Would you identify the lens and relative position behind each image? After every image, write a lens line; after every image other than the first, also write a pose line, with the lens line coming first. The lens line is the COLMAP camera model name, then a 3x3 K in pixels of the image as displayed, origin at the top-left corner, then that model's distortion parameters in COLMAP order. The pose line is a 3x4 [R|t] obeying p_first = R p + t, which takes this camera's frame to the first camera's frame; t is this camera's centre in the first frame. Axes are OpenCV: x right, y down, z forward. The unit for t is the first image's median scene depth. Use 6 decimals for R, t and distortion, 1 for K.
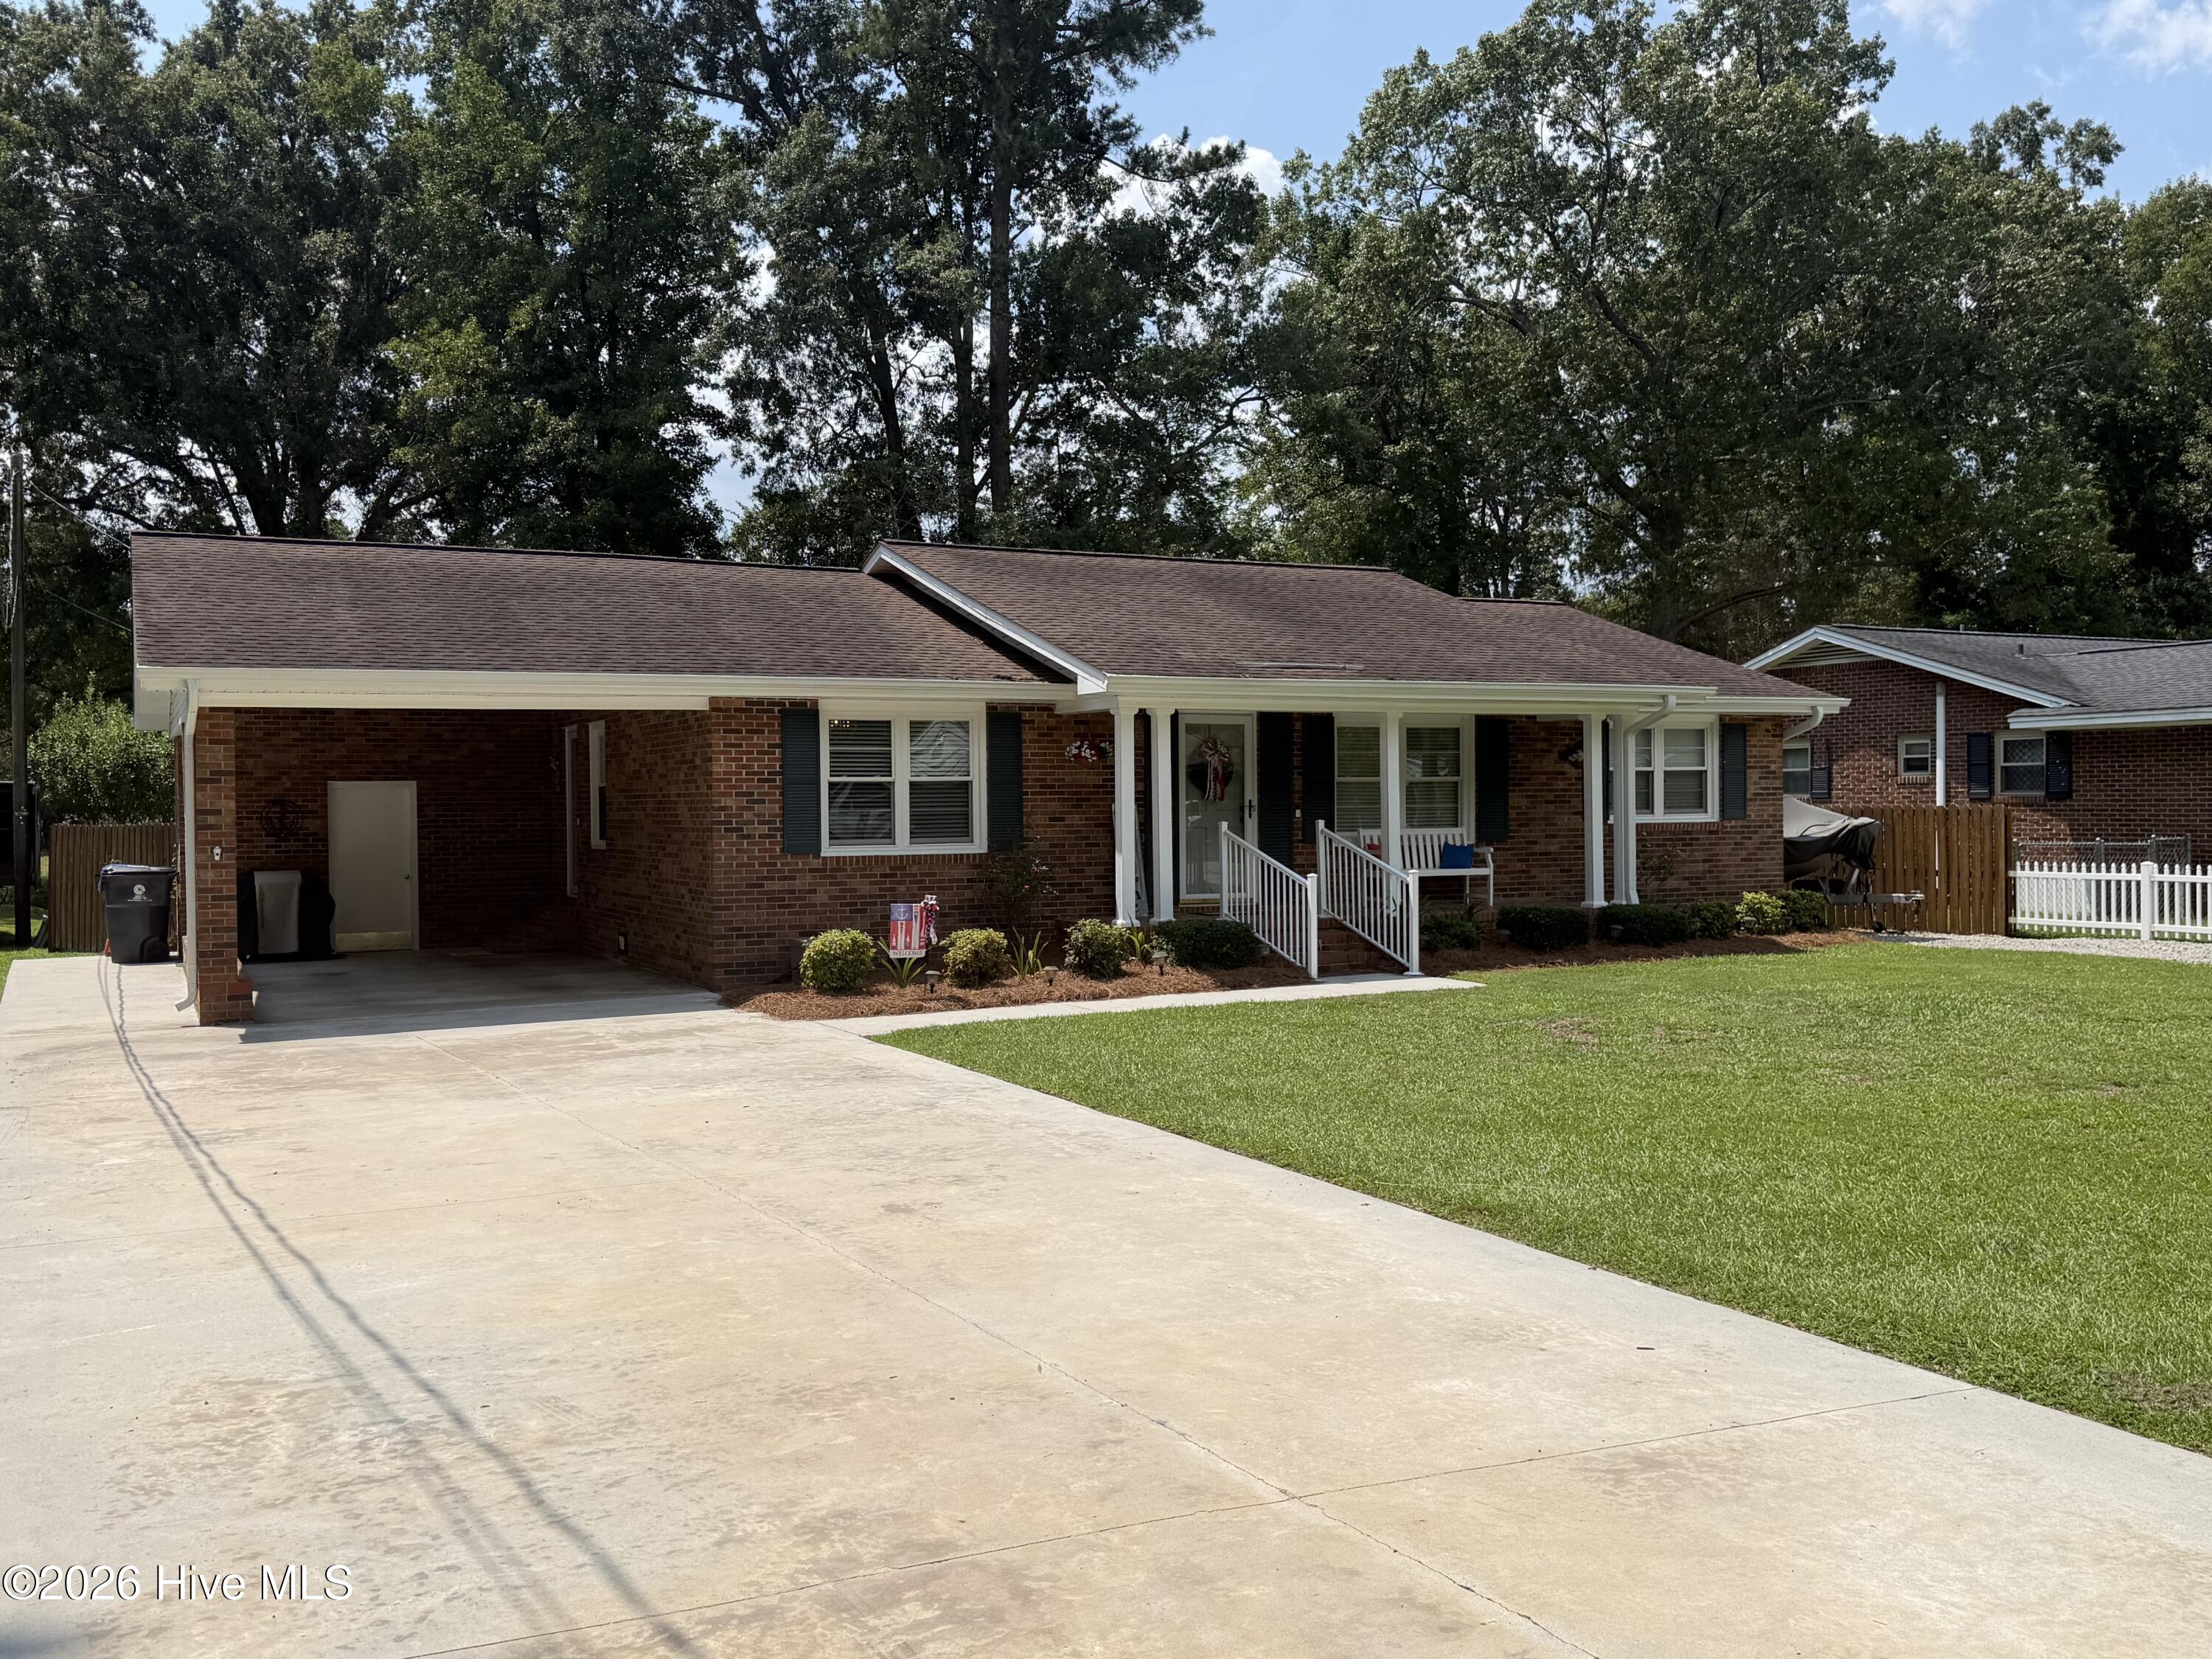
lens RADIAL K [[1931.8, 0, 1106.0], [0, 1931.8, 829.5], [0, 0, 1]] dist [-0.000253, -0.000814]
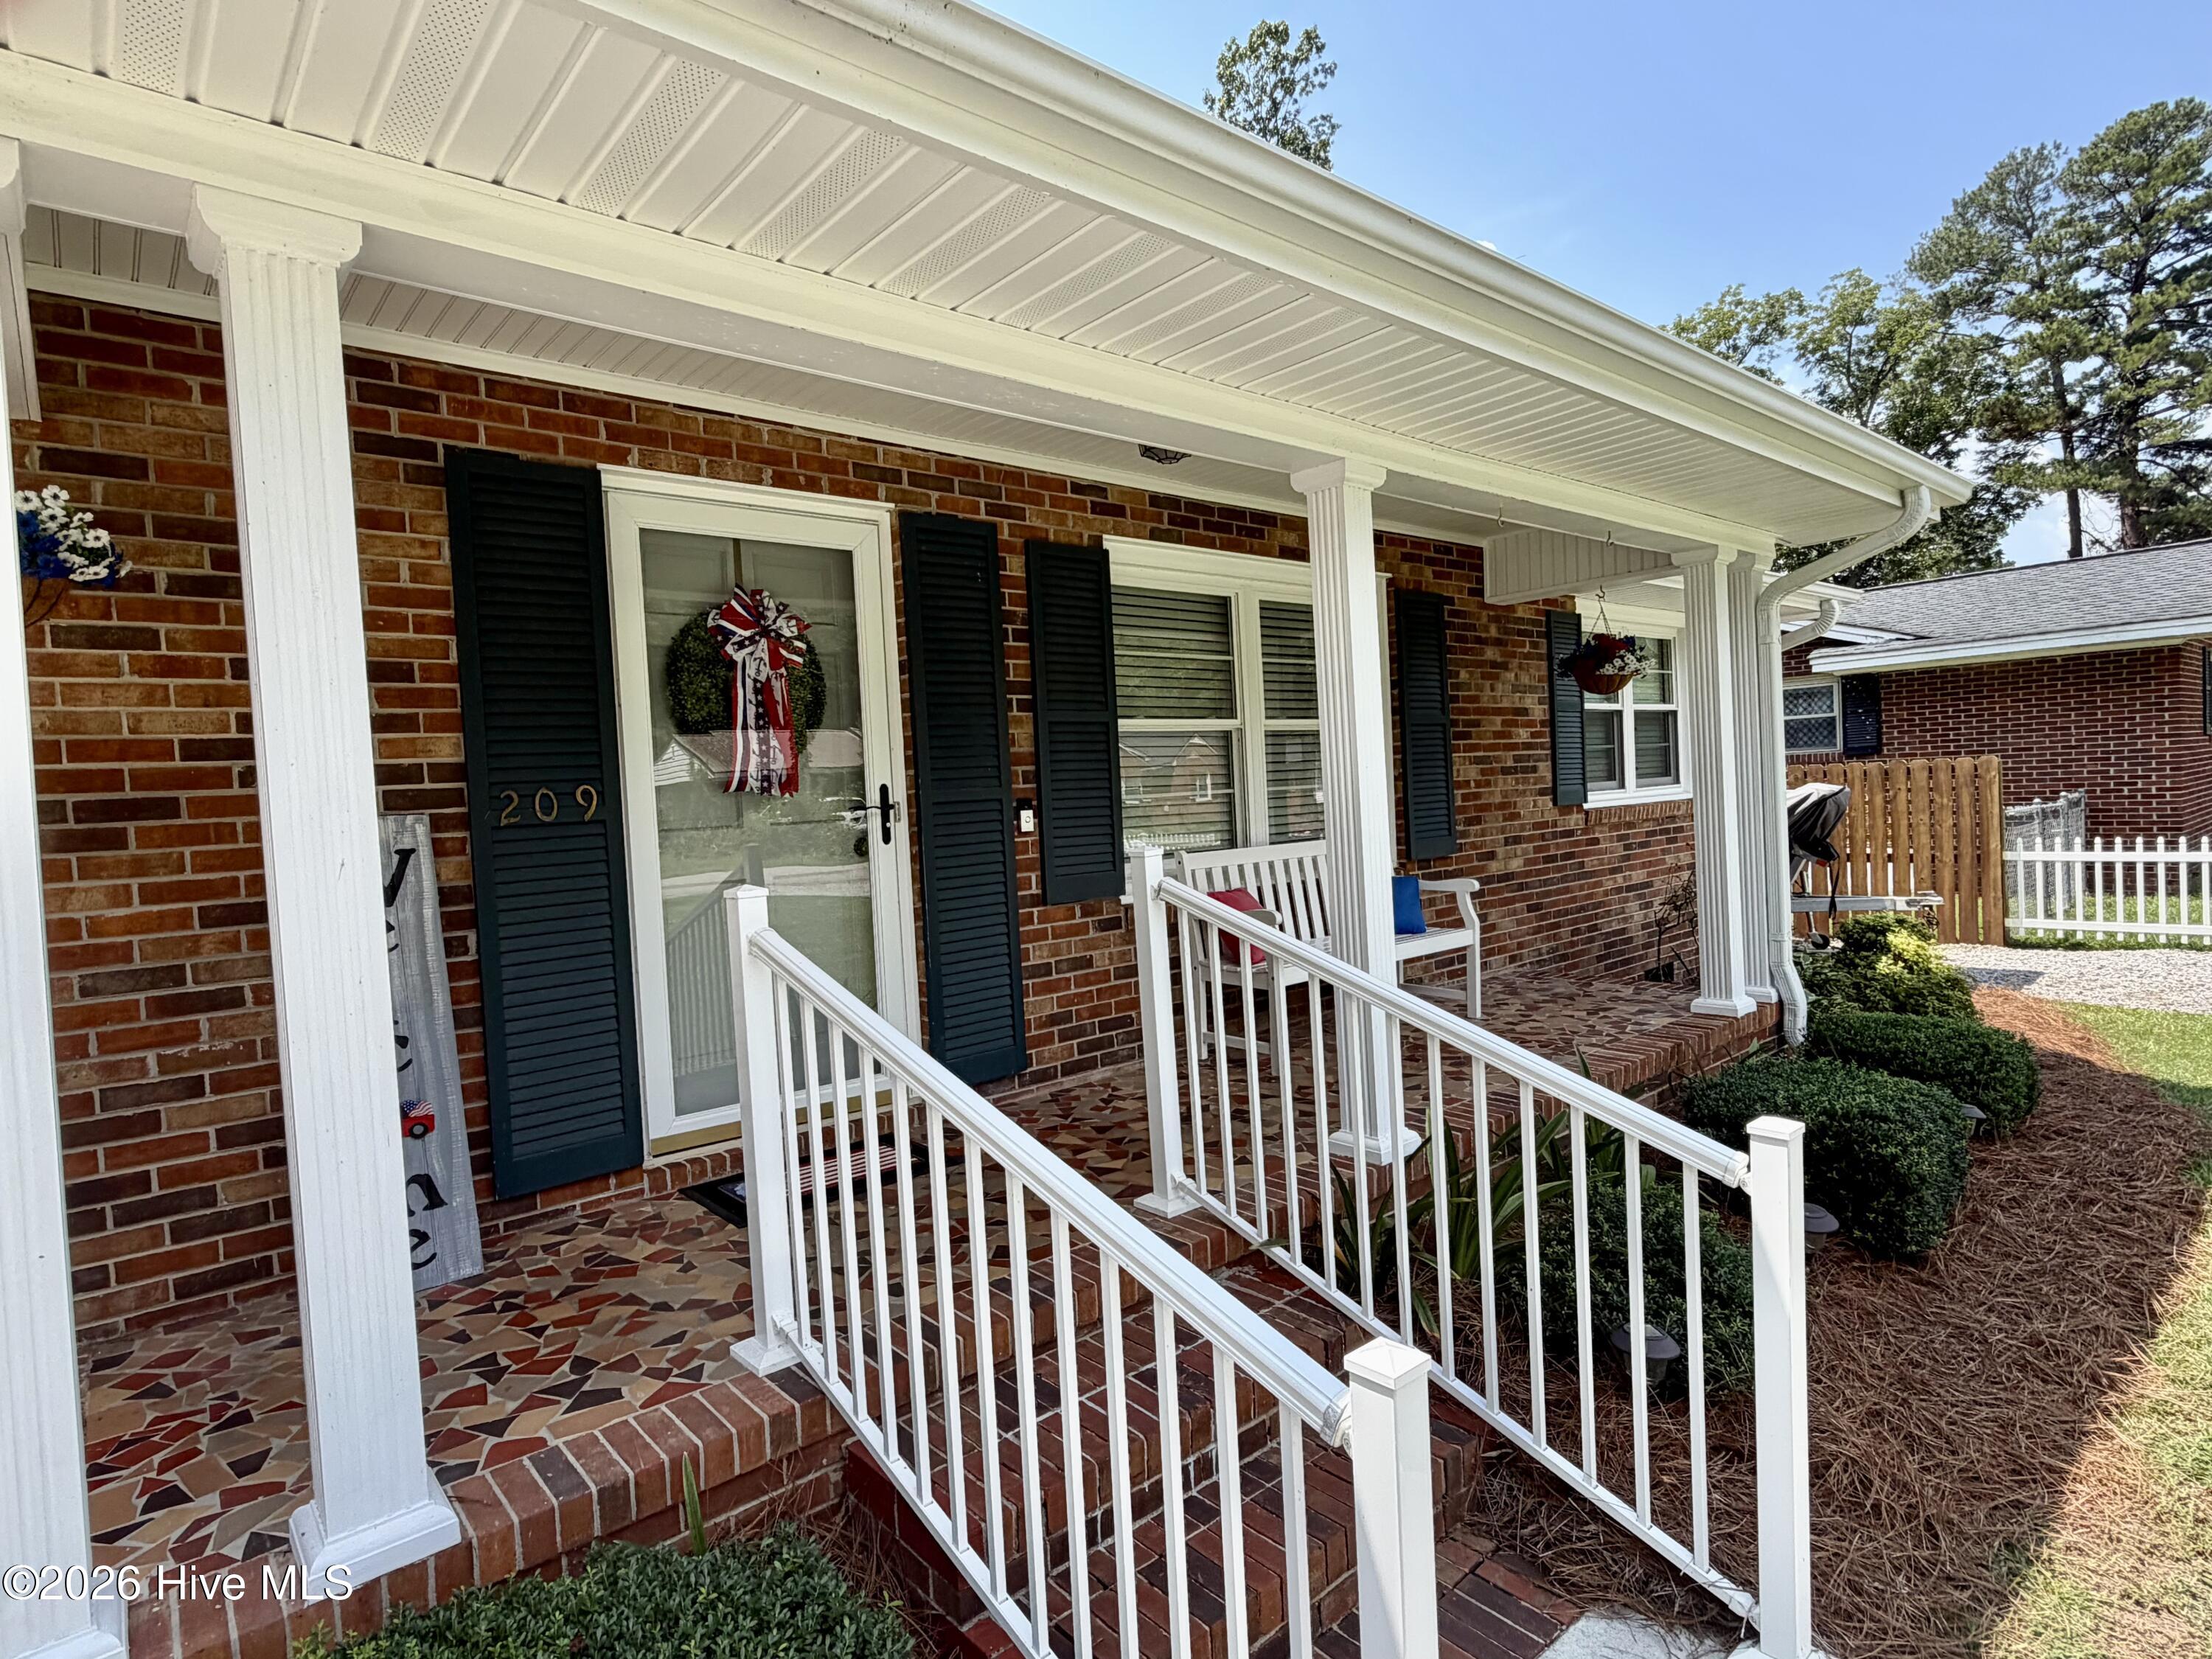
lens RADIAL K [[1163.4, 0, 1106.0], [0, 1163.4, 829.5], [0, 0, 1]] dist [-0.001201, -0.000220]
pose [[0.968116, -0.047102, 0.246035, 0.062734], [0.043951, 0.998866, 0.018284, -0.010146], [-0.246618, -0.006887, 0.969088, 0.805483]]
